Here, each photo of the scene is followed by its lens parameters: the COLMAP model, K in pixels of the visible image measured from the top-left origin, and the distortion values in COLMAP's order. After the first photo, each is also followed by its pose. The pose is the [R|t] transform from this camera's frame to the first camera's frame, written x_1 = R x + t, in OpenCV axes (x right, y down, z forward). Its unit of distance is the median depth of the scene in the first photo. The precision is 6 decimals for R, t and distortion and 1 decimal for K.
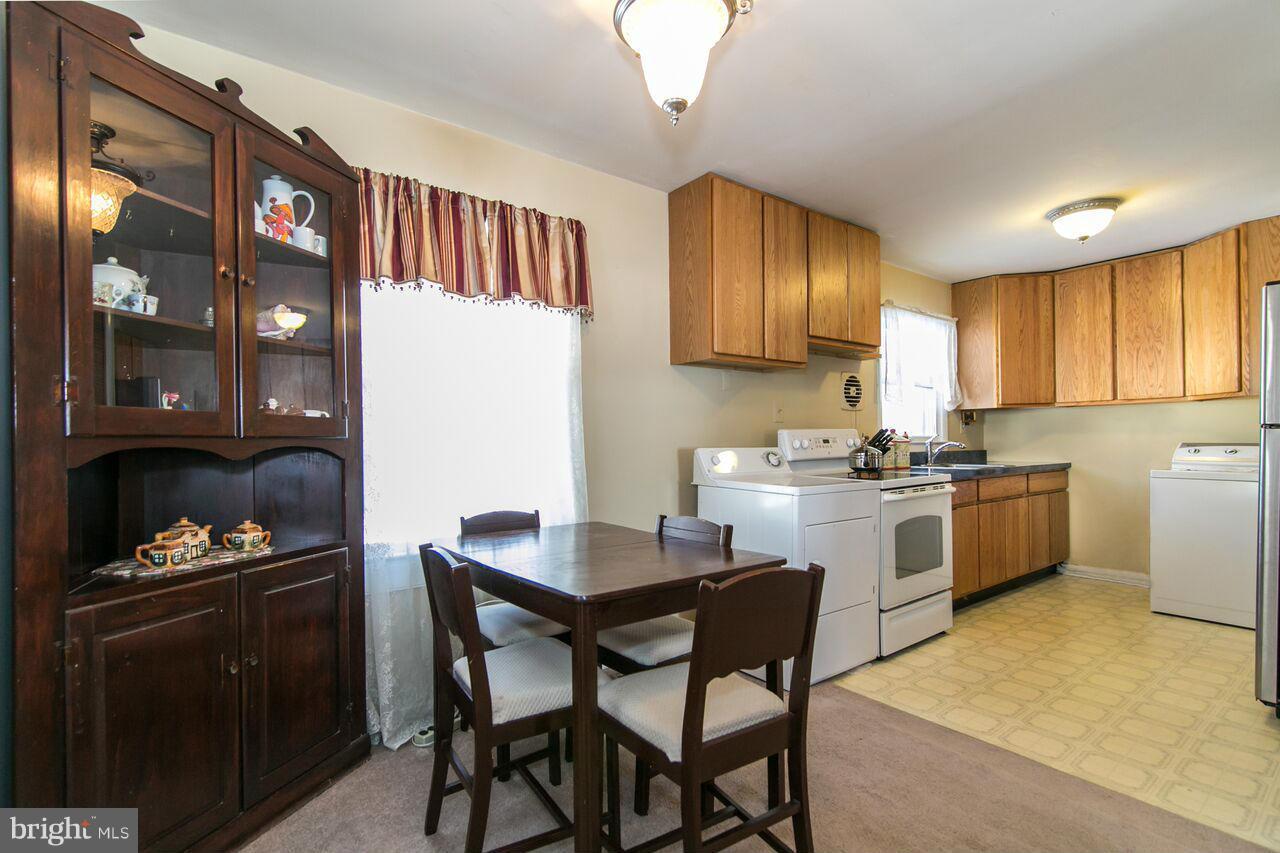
lens RADIAL K [[574.2, 0, 610.1], [0, 574.2, 439.2], [0, 0, 1]] dist [0.000632, 0.002920]
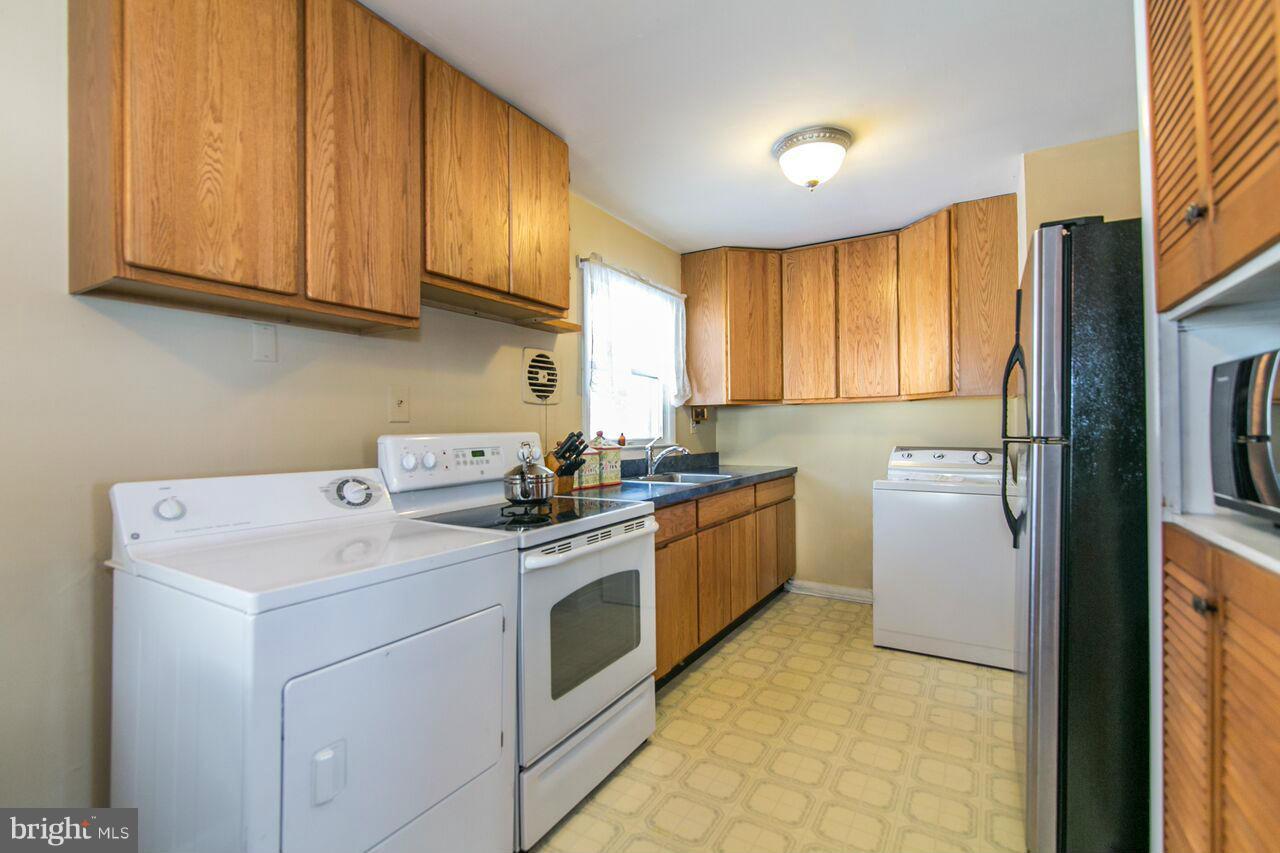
lens RADIAL K [[574.2, 0, 614.3], [0, 574.2, 428.5], [0, 0, 1]] dist [0.000632, 0.002920]
pose [[0.931727, 0.003405, 0.363145, 0.265735], [-0.002600, 0.999993, -0.002705, -0.020035], [-0.363151, 0.001577, 0.931729, 0.340174]]
